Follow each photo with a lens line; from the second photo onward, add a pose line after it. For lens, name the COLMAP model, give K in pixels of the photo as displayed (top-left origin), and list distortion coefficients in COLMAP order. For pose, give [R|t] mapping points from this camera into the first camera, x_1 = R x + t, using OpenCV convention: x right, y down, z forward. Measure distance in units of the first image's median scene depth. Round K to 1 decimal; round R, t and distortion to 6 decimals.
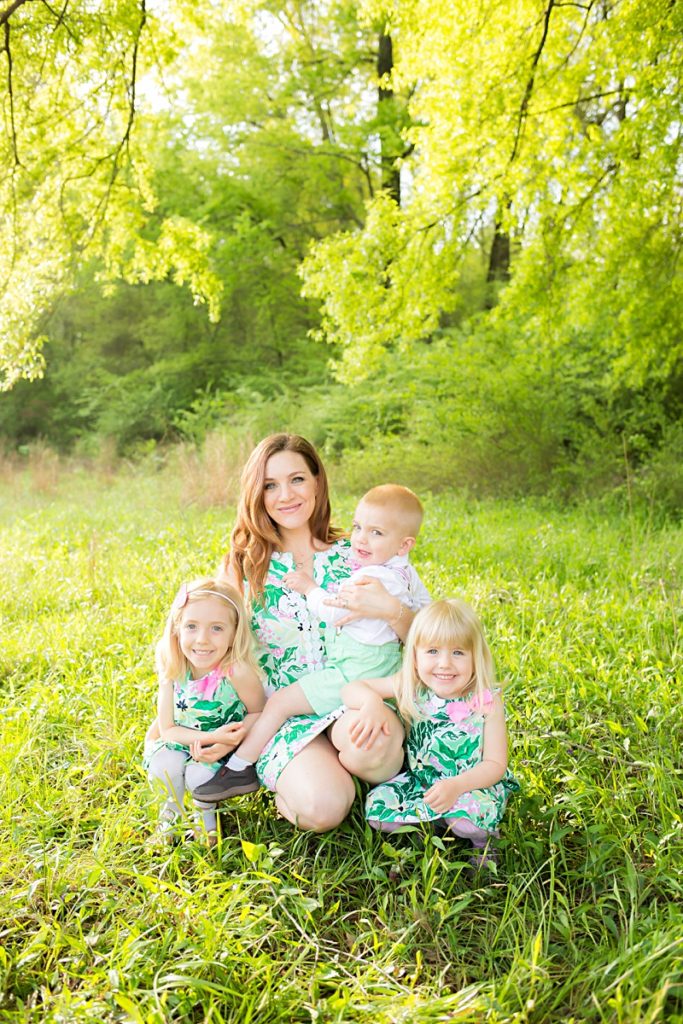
lens RADIAL K [[1006.9, 0, 343.2], [0, 1006.9, 501.6], [0, 0, 1]] dist [-0.036671, 0.000000]
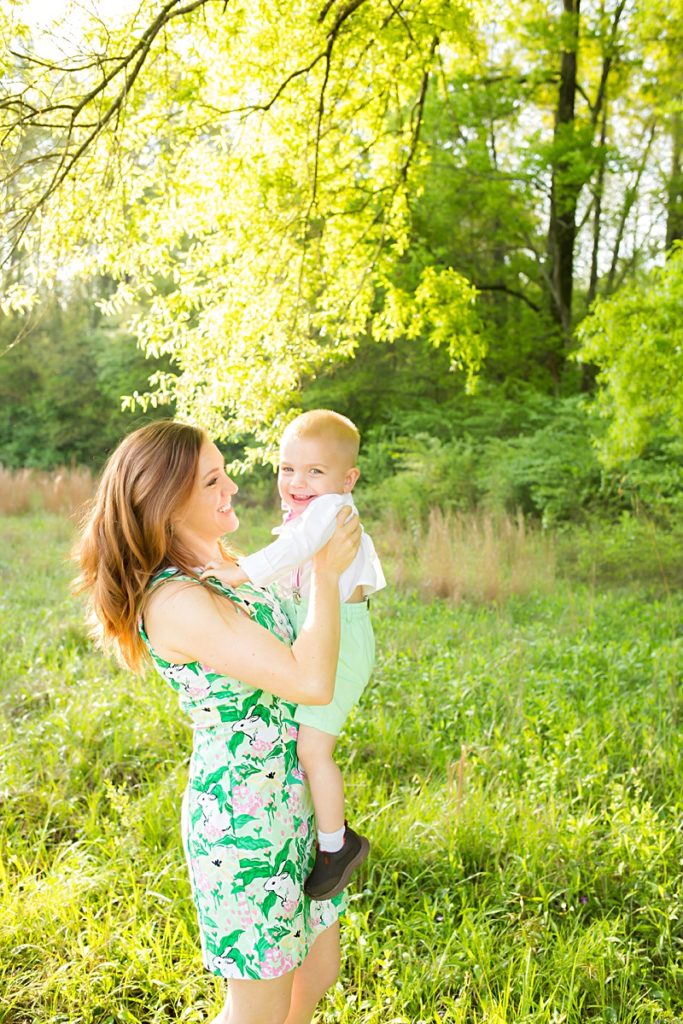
lens RADIAL K [[1006.9, 0, 331.8], [0, 1006.9, 502.0], [0, 0, 1]] dist [-0.036671, 0.000000]
pose [[0.991207, 0.067300, -0.113930, -0.070763], [-0.069079, 0.997542, -0.011731, -0.032695], [0.112861, 0.019498, 0.993419, 0.082053]]
